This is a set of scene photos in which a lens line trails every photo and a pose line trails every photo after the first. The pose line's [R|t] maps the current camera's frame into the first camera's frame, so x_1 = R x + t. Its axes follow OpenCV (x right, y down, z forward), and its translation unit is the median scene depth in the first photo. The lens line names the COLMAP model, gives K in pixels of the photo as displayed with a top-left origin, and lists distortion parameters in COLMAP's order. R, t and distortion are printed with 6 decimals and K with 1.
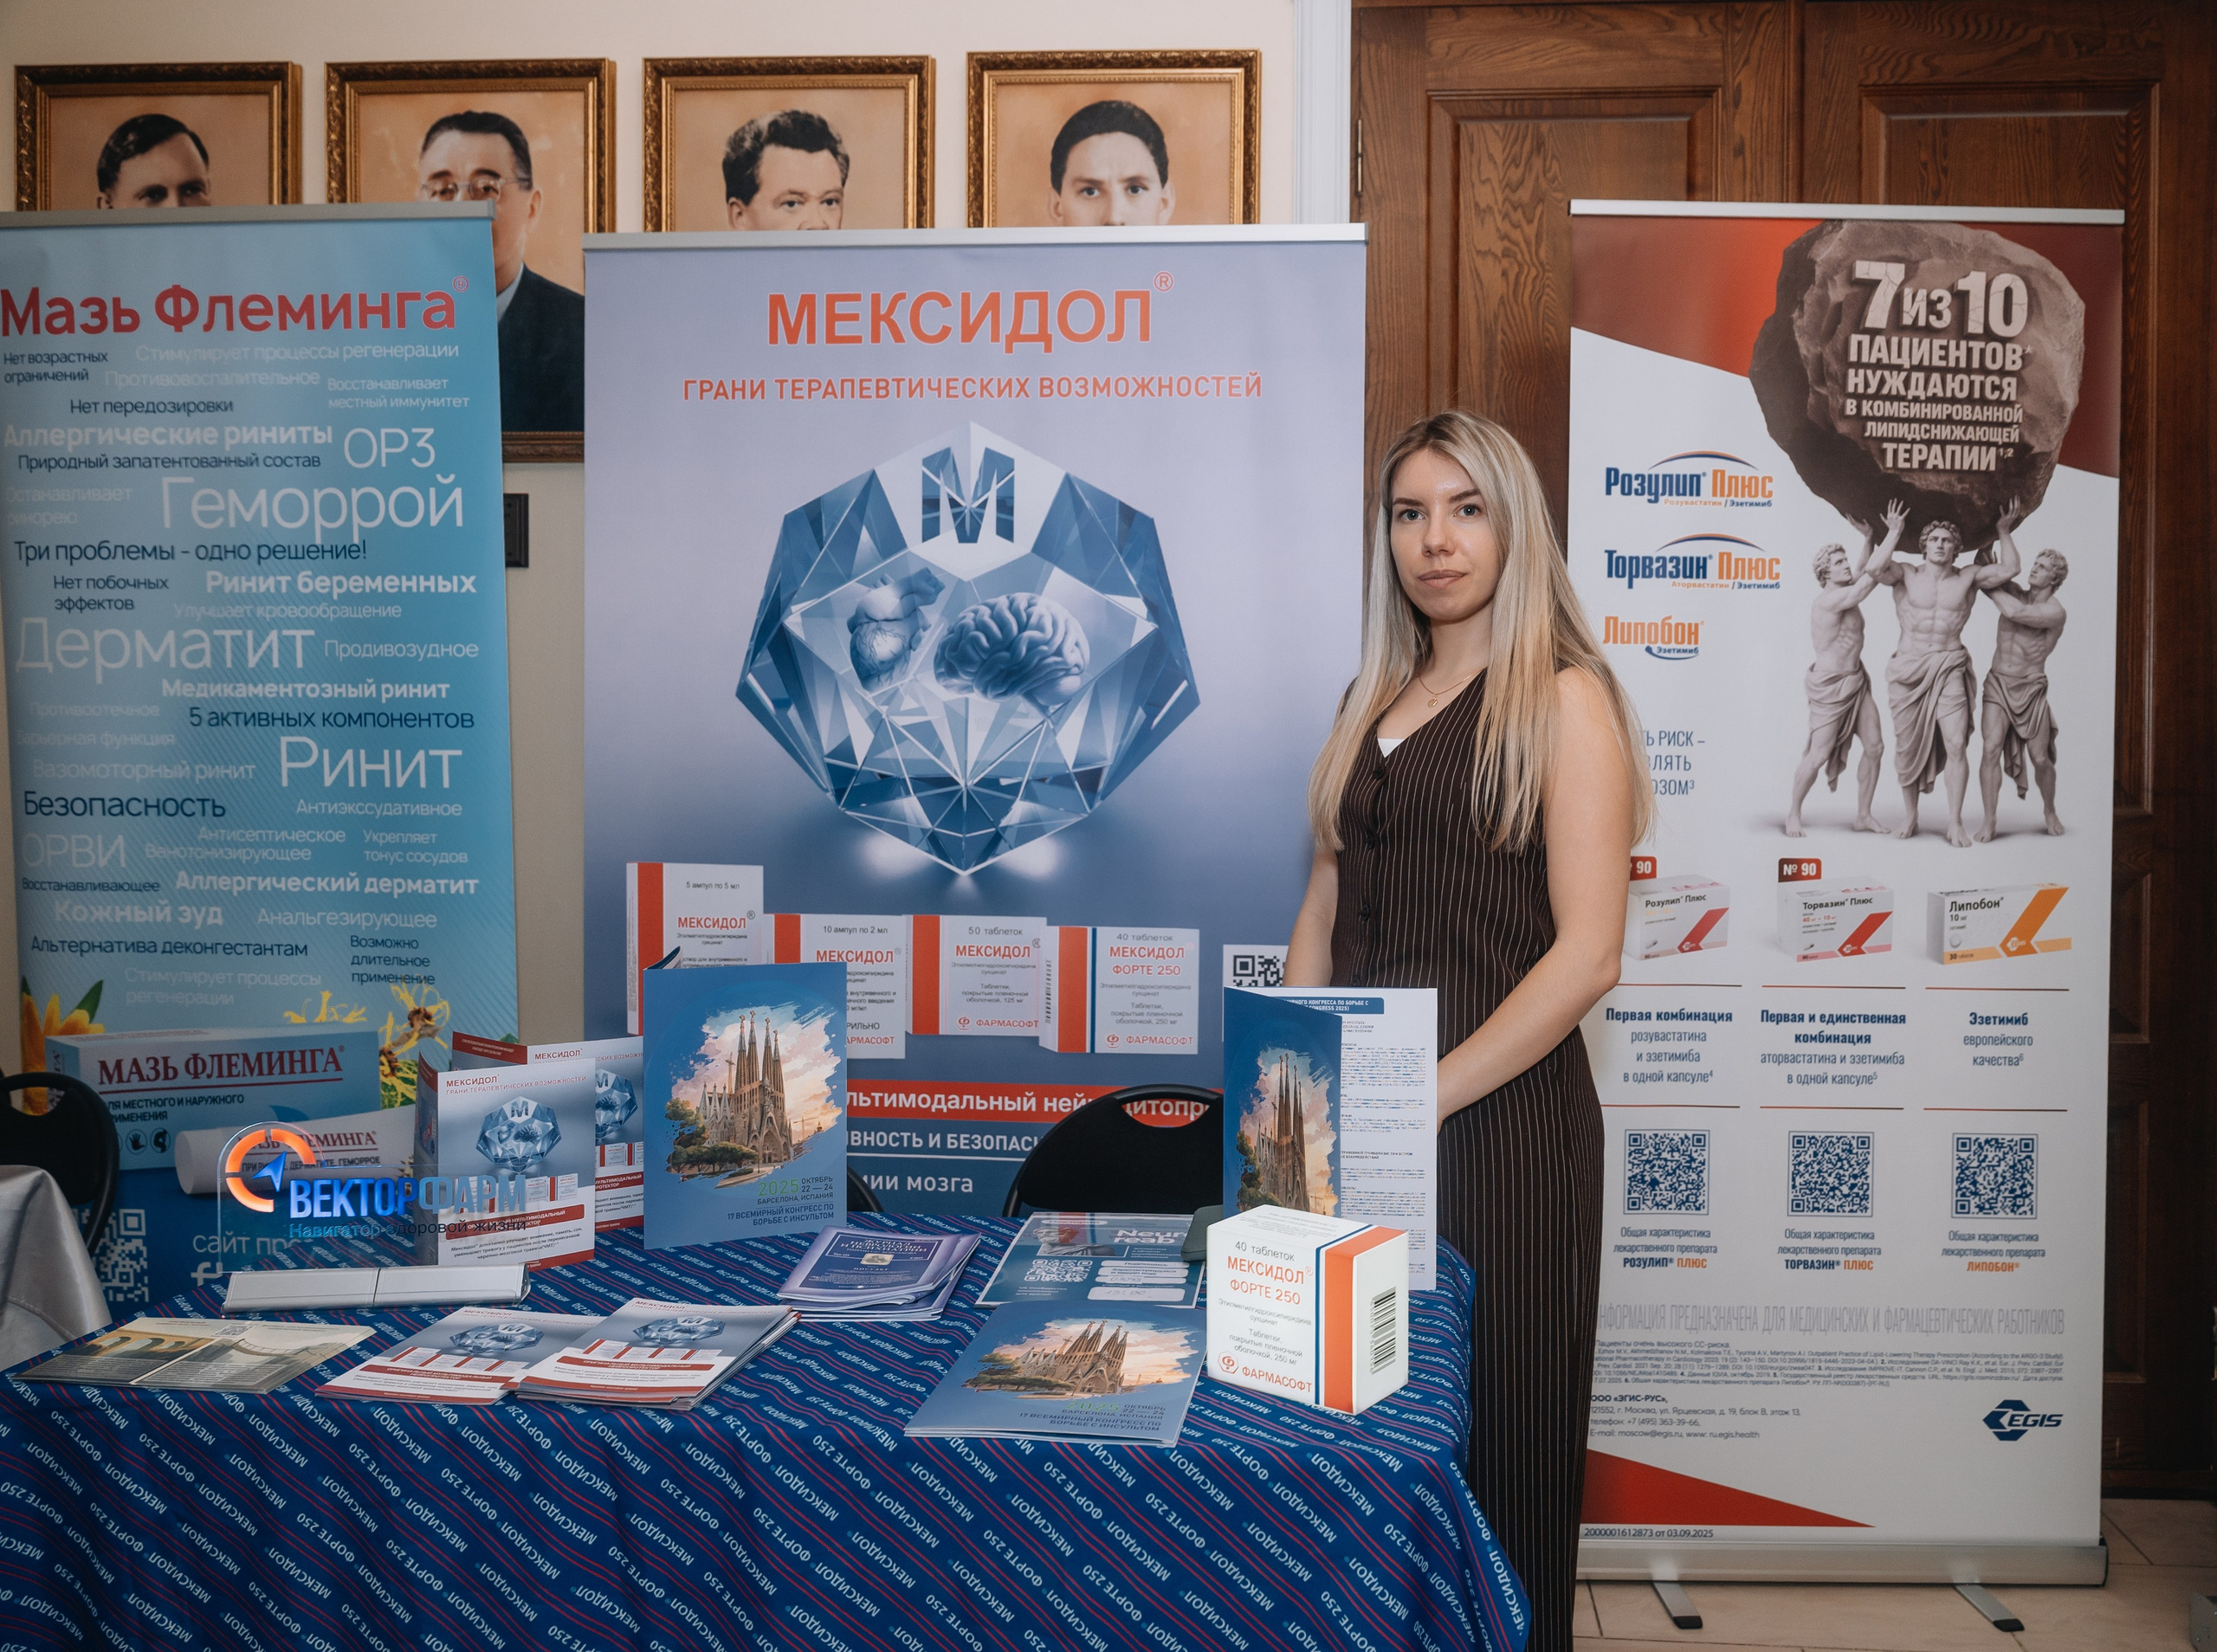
lens RADIAL K [[1630.6, 0, 1178.1], [0, 1630.6, 853.3], [0, 0, 1]] dist [-0.009213, -0.002104]
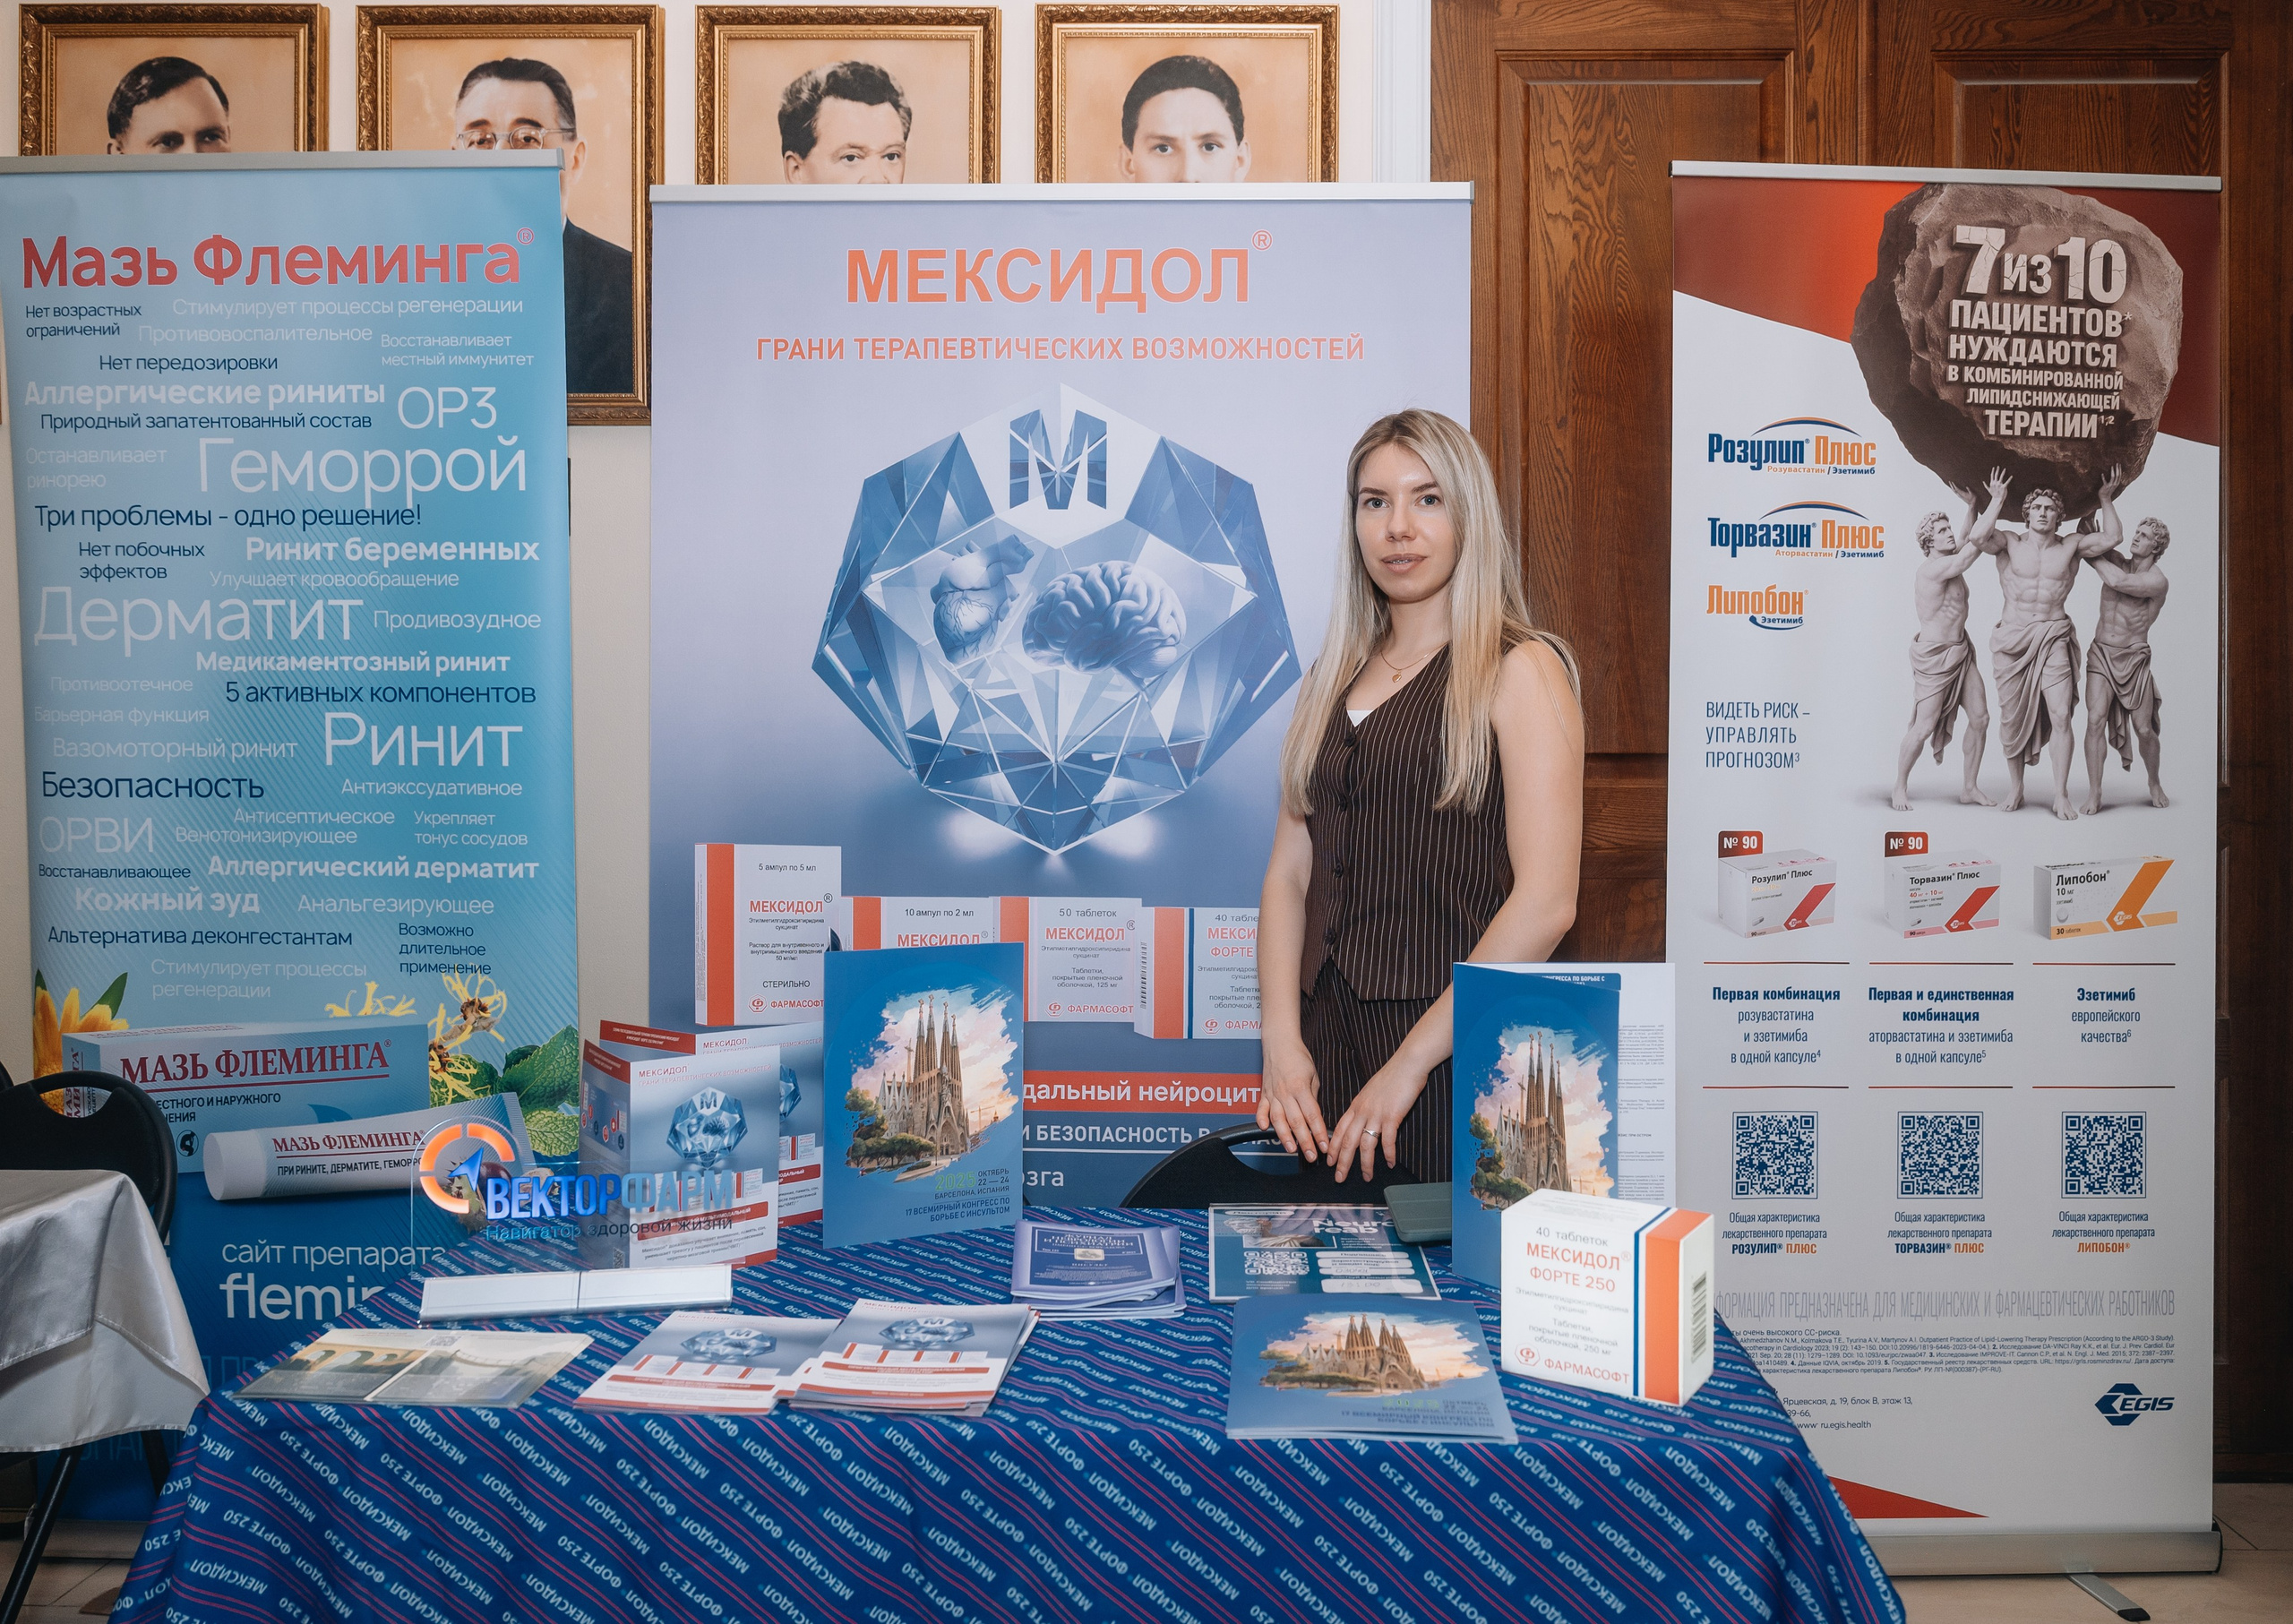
lens RADIAL K [[1677.7, 0, 1144.5], [0, 1677.7, 815.9], [0, 0, 1]] dist [-0.008668, -0.001989]
pose [[0.999234, -0.005418, 0.038758, -0.115593], [0.005956, 0.999888, -0.013763, 0.004456], [-0.038679, 0.013983, 0.999154, 0.011306]]
